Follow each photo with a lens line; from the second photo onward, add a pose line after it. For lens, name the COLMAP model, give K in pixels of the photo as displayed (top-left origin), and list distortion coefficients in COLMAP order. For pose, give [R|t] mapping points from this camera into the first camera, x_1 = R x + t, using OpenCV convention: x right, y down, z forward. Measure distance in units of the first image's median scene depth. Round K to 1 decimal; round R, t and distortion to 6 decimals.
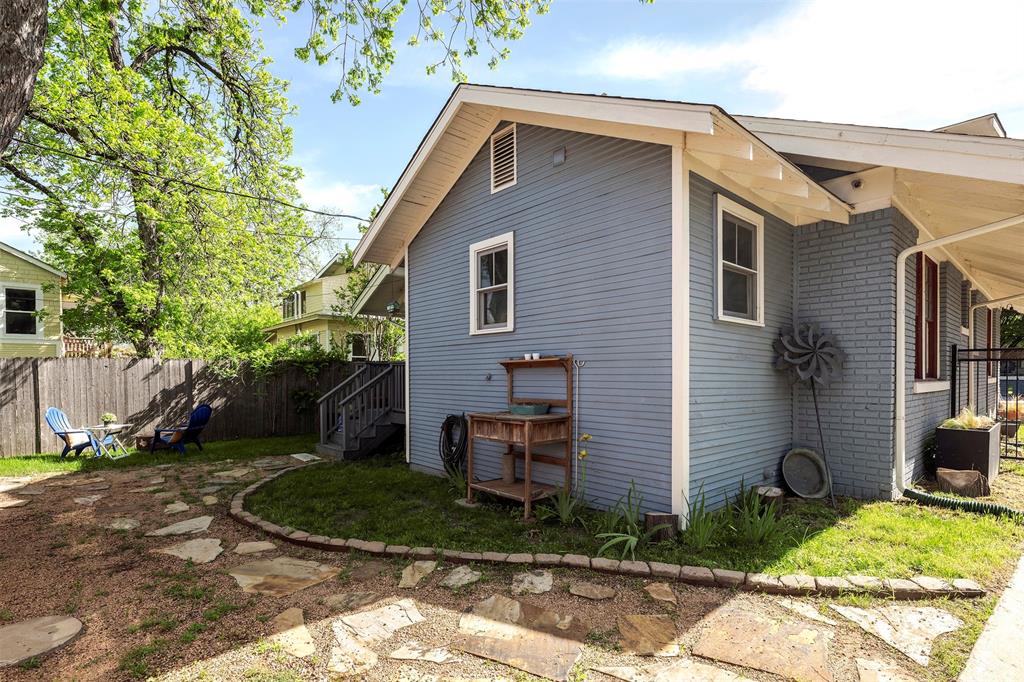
lens RADIAL K [[499.2, 0, 510.5], [0, 499.2, 376.1], [0, 0, 1]] dist [0.000552, 0.000348]
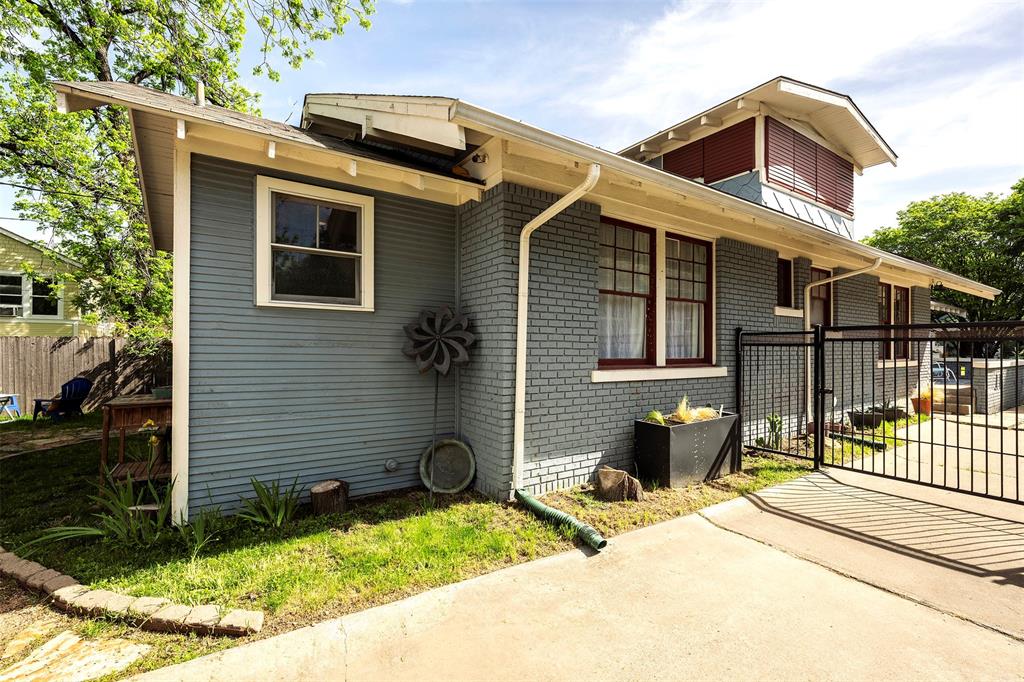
lens RADIAL K [[455.1, 0, 512.0], [0, 455.1, 341.0], [0, 0, 1]] dist [0.000763, 0.000090]
pose [[0.990541, 0.005124, -0.137122, 1.008231], [-0.007844, 0.999783, -0.019297, -0.030549], [0.136994, 0.020190, 0.990366, 0.197357]]
